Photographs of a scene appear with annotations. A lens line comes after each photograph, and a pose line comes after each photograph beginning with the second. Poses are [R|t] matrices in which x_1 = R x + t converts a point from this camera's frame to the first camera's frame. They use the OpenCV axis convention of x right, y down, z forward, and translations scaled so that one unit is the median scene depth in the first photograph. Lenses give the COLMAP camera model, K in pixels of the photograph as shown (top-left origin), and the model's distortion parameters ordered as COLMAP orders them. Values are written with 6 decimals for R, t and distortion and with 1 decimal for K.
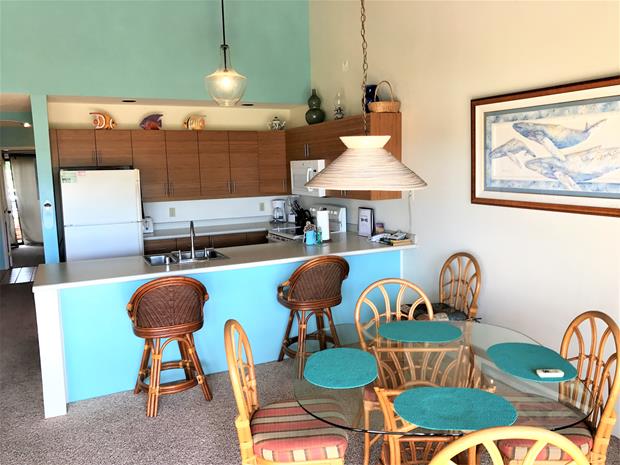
lens RADIAL K [[505.5, 0, 312.6], [0, 505.5, 222.1], [0, 0, 1]] dist [0.001564, -0.001675]
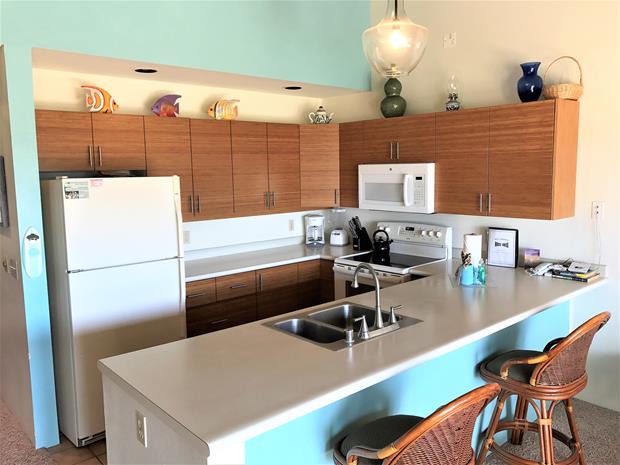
lens RADIAL K [[505.5, 0, 312.6], [0, 505.5, 222.1], [0, 0, 1]] dist [0.001564, -0.001675]
pose [[0.965867, -0.020637, 0.258216, -0.314875], [0.023339, 0.999700, -0.007403, -0.033732], [-0.257986, 0.013176, 0.966059, 0.306483]]
